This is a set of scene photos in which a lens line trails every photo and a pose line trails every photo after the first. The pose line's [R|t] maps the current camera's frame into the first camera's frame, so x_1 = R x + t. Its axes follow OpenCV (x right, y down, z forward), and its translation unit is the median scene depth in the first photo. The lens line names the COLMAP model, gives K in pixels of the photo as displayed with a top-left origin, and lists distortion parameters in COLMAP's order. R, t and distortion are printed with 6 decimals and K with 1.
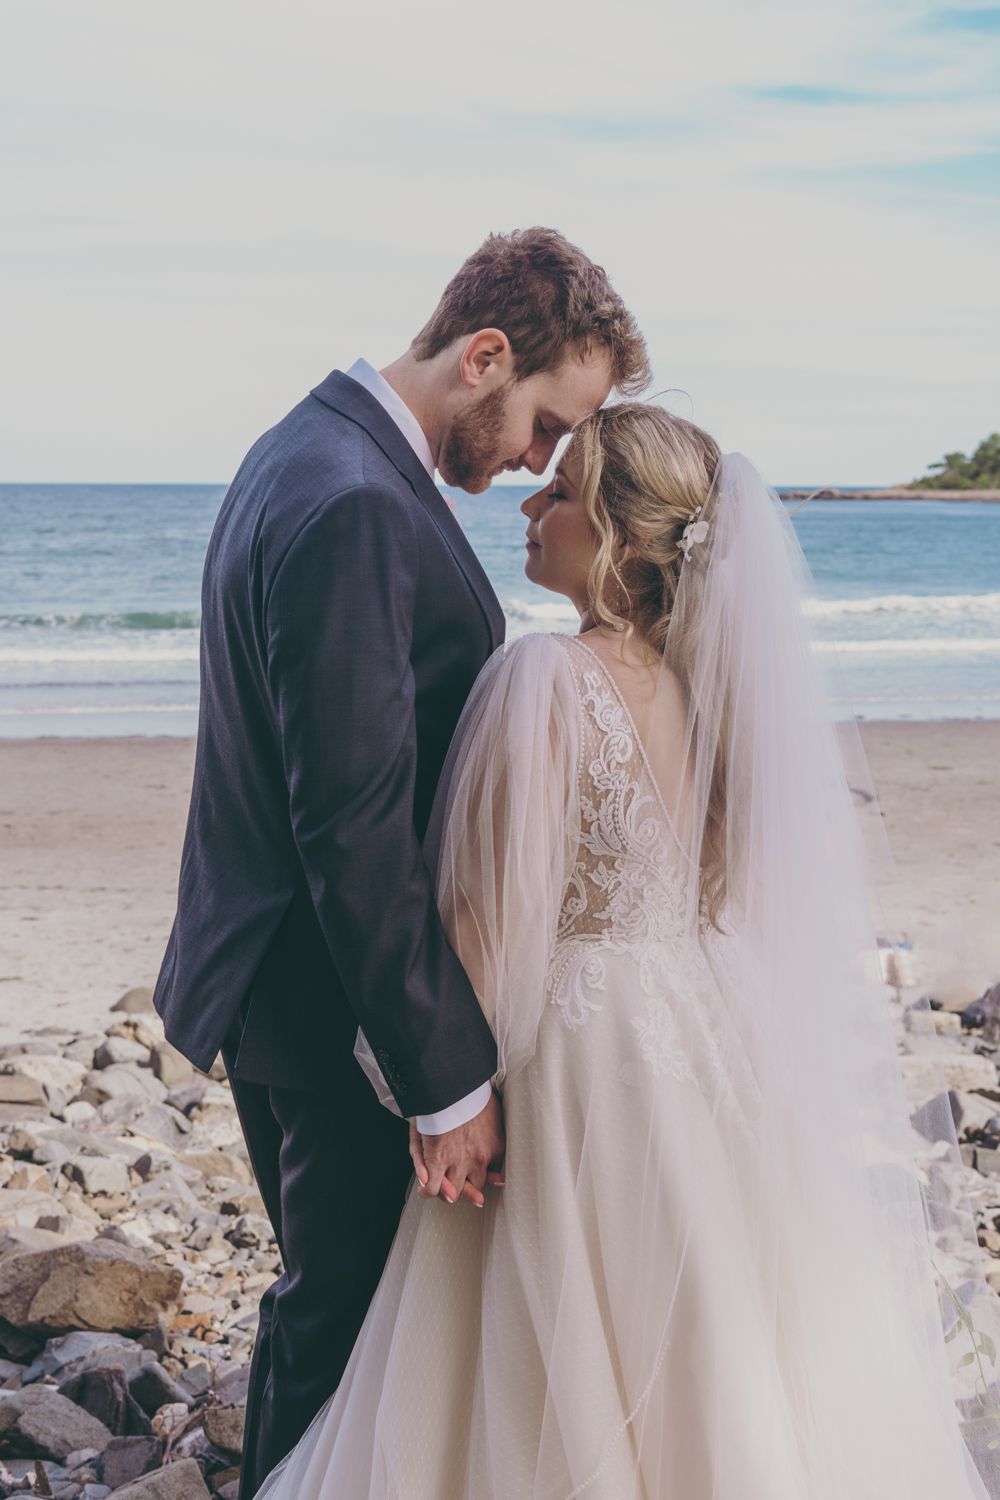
lens RADIAL K [[1791.5, 0, 515.2], [0, 1791.5, 746.9], [0, 0, 1]] dist [0.009783, 0.000000]
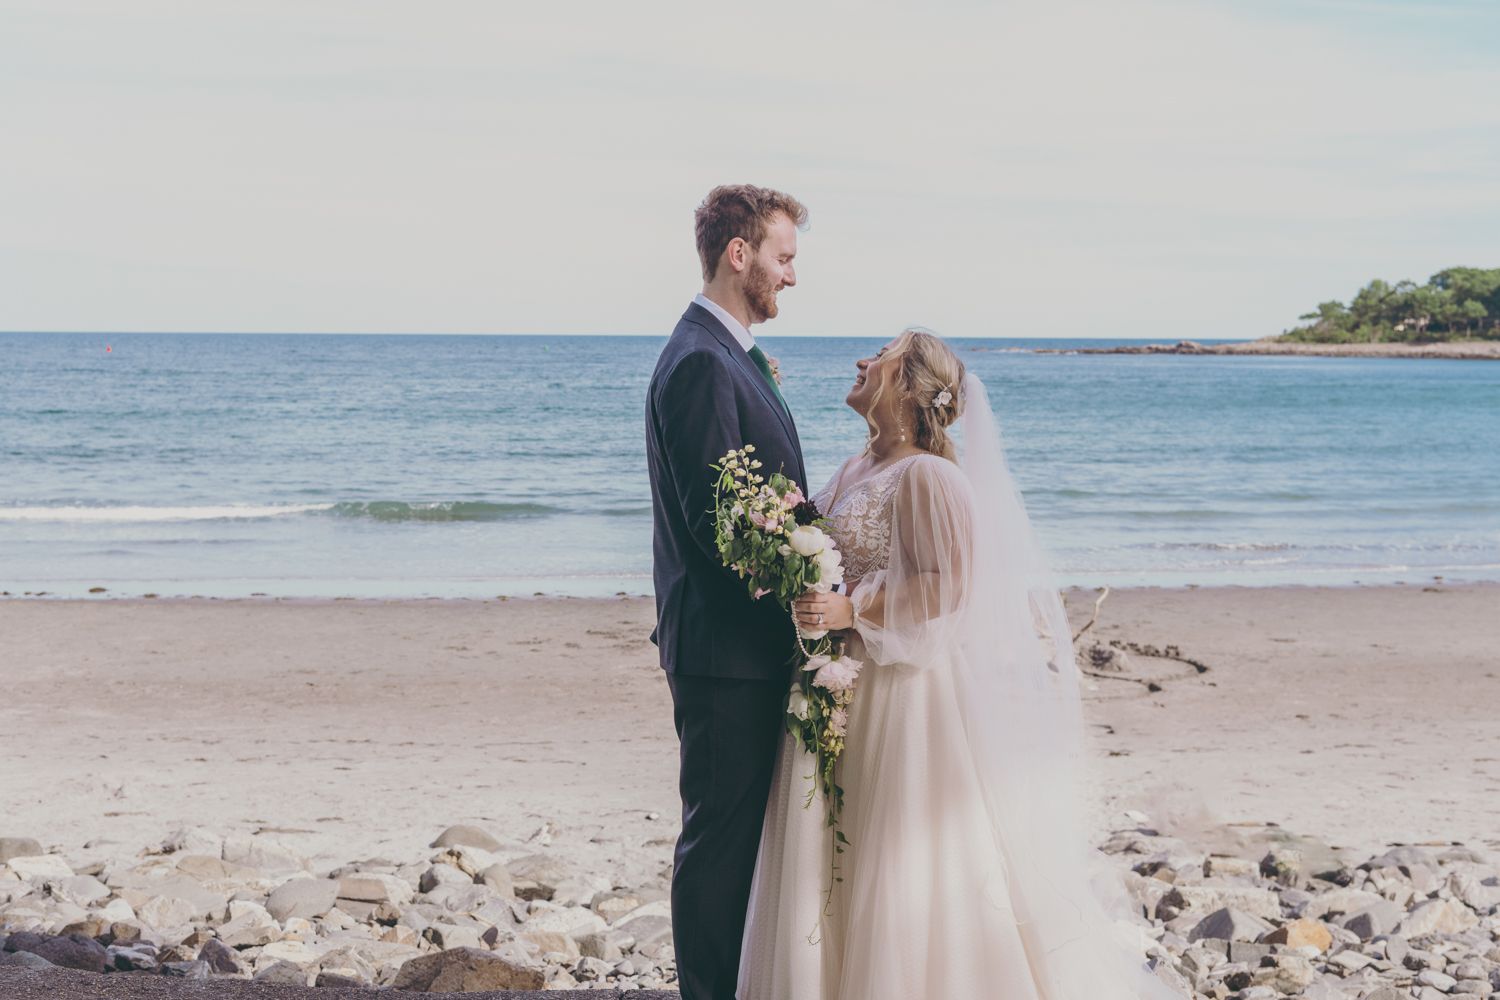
lens RADIAL K [[2077.7, 0, 743.4], [0, 2077.7, 496.7], [0, 0, 1]] dist [0.028931, 0.000000]
pose [[0.998956, 0.006233, -0.045266, 0.007490], [-0.009261, 0.997711, -0.066990, 0.023538], [0.044744, 0.067339, 0.996726, -0.196861]]
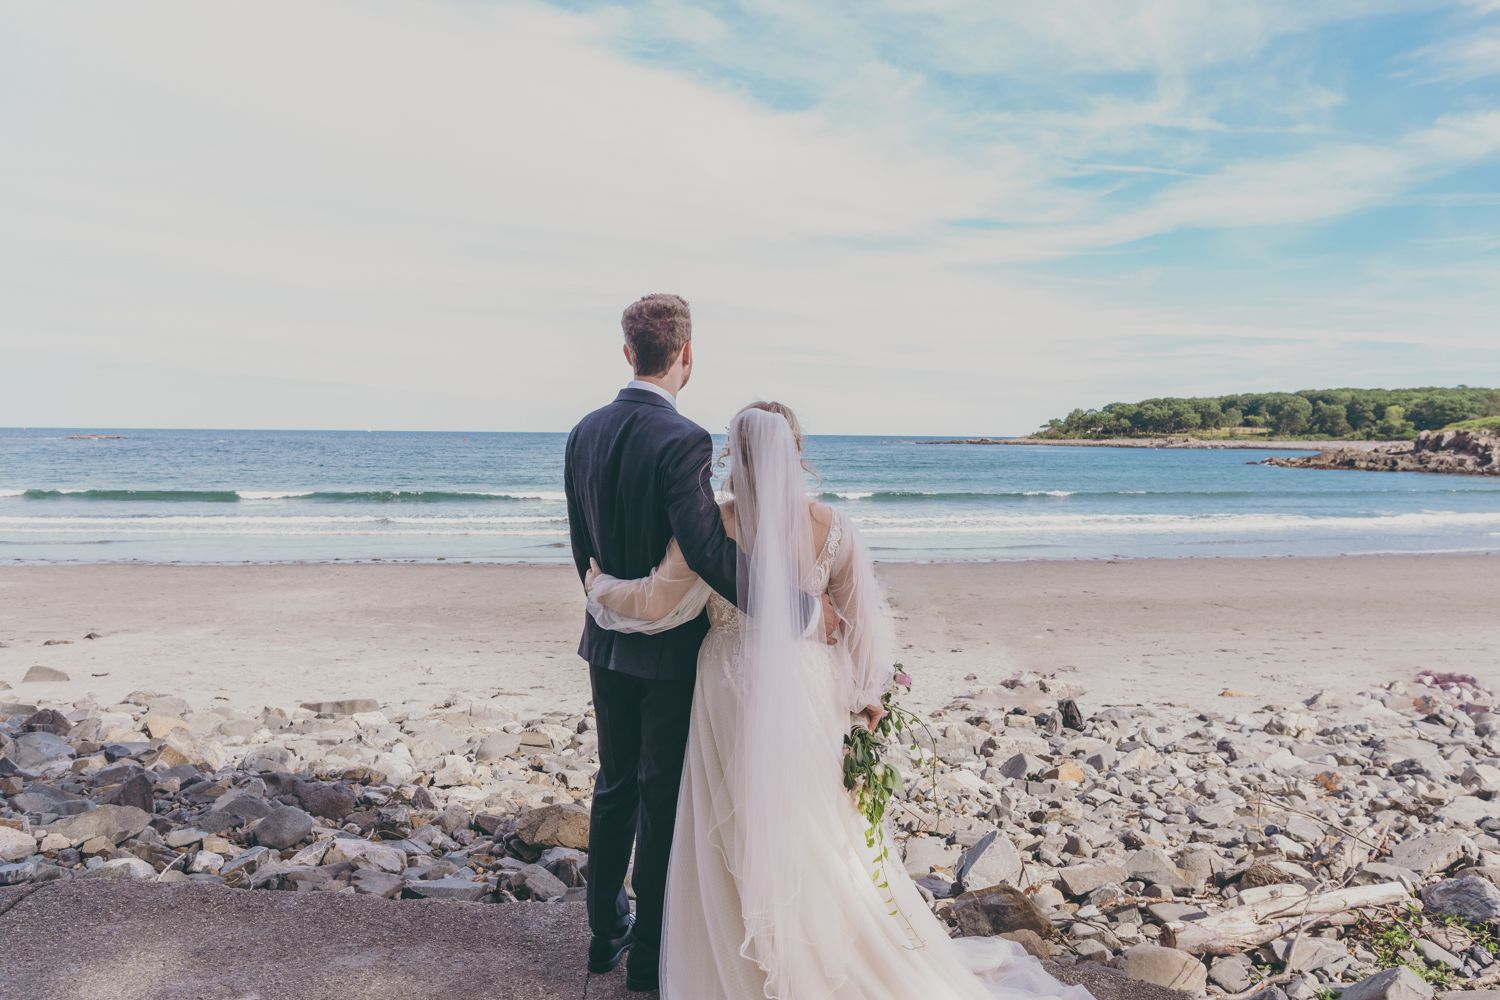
lens RADIAL K [[971.9, 0, 752.9], [0, 971.9, 502.2], [0, 0, 1]] dist [0.009222, 0.001139]
pose [[0.997678, 0.010422, -0.067308, 0.019230], [-0.015498, 0.997037, -0.075340, 0.005958], [0.066323, 0.076209, 0.994884, -0.046373]]
